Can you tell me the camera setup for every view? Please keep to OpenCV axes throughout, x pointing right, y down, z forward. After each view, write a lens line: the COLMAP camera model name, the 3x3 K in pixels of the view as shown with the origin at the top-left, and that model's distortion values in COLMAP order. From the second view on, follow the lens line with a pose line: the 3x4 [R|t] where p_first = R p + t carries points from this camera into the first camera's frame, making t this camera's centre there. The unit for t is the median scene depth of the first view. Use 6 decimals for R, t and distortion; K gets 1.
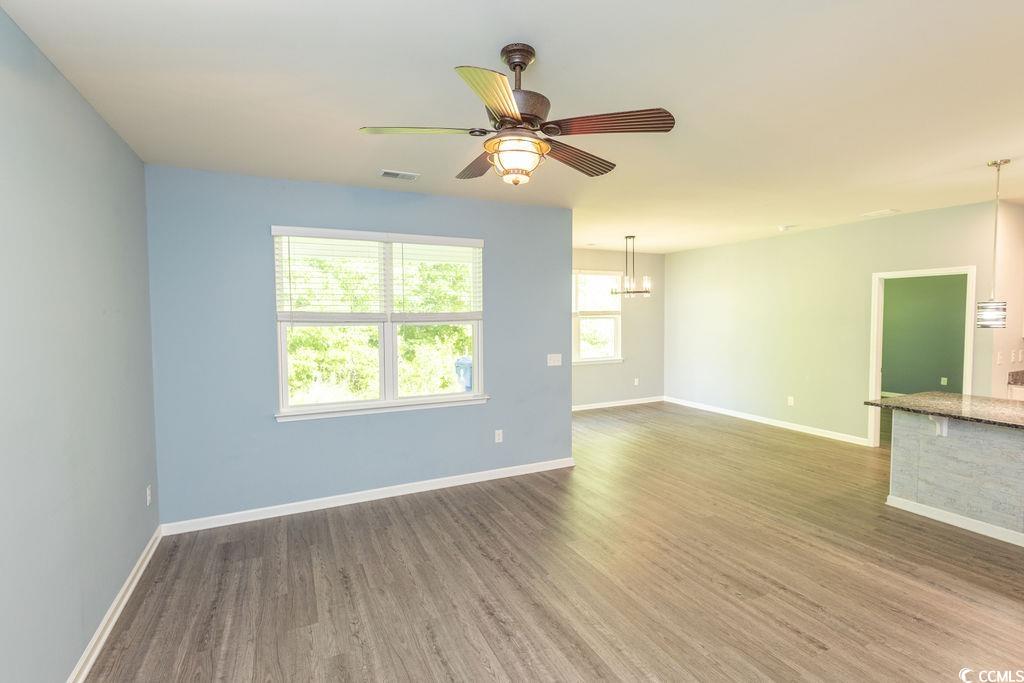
lens RADIAL K [[469.9, 0, 512.0], [0, 469.9, 341.5], [0, 0, 1]] dist [0.000285, -0.000046]
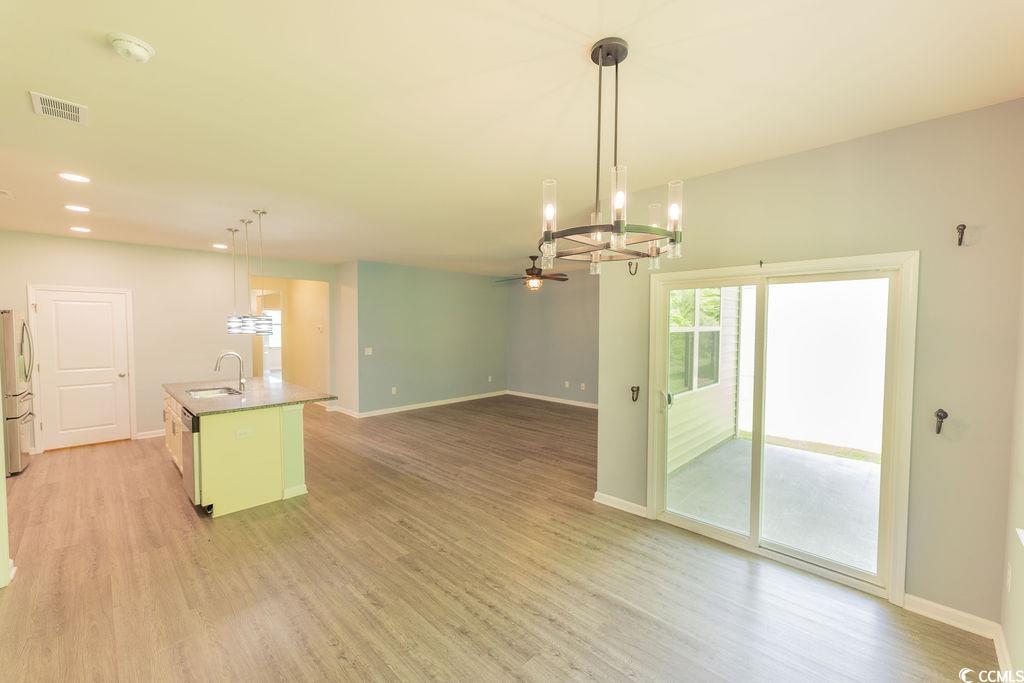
lens RADIAL K [[409.1, 0, 512.5], [0, 409.1, 340.0], [0, 0, 1]] dist [0.000985, -0.000021]
pose [[-0.939799, 0.016635, -0.341324, 0.684724], [-0.015411, 0.995735, 0.090962, -0.120478], [0.341381, 0.090746, -0.935534, 2.125779]]
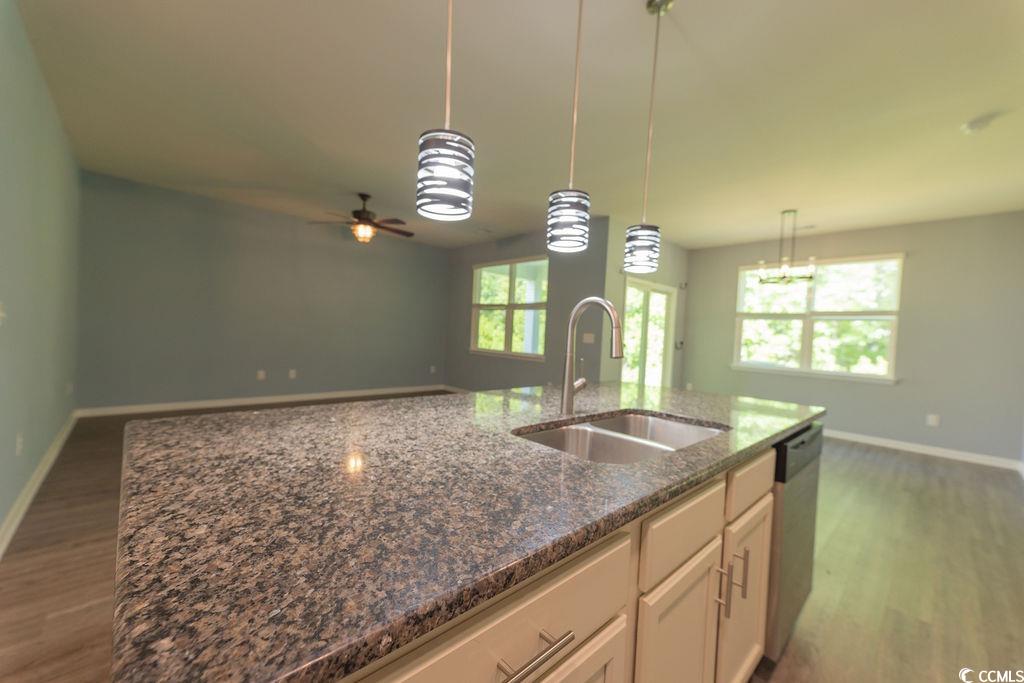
lens RADIAL K [[400.9, 0, 512.0], [0, 400.9, 341.5], [0, 0, 1]] dist [0.001475, -0.000059]
pose [[0.301100, 0.043303, -0.952609, 1.345123], [-0.105722, 0.994326, 0.011783, 0.072579], [0.947714, 0.097164, 0.303970, 0.609814]]
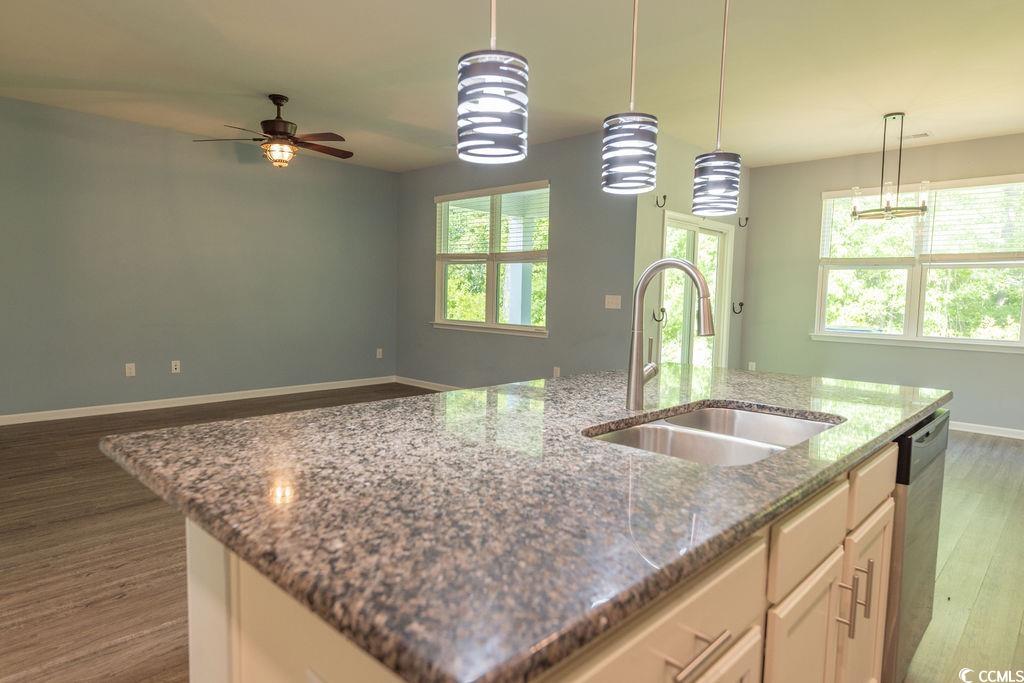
lens RADIAL K [[602.4, 0, 503.9], [0, 602.4, 339.0], [0, 0, 1]] dist [-0.006661, -0.003249]
pose [[0.342218, 0.085823, -0.935693, 1.374336], [-0.078751, 0.994936, 0.062454, 0.068950], [0.936315, 0.052314, 0.347244, 0.542183]]
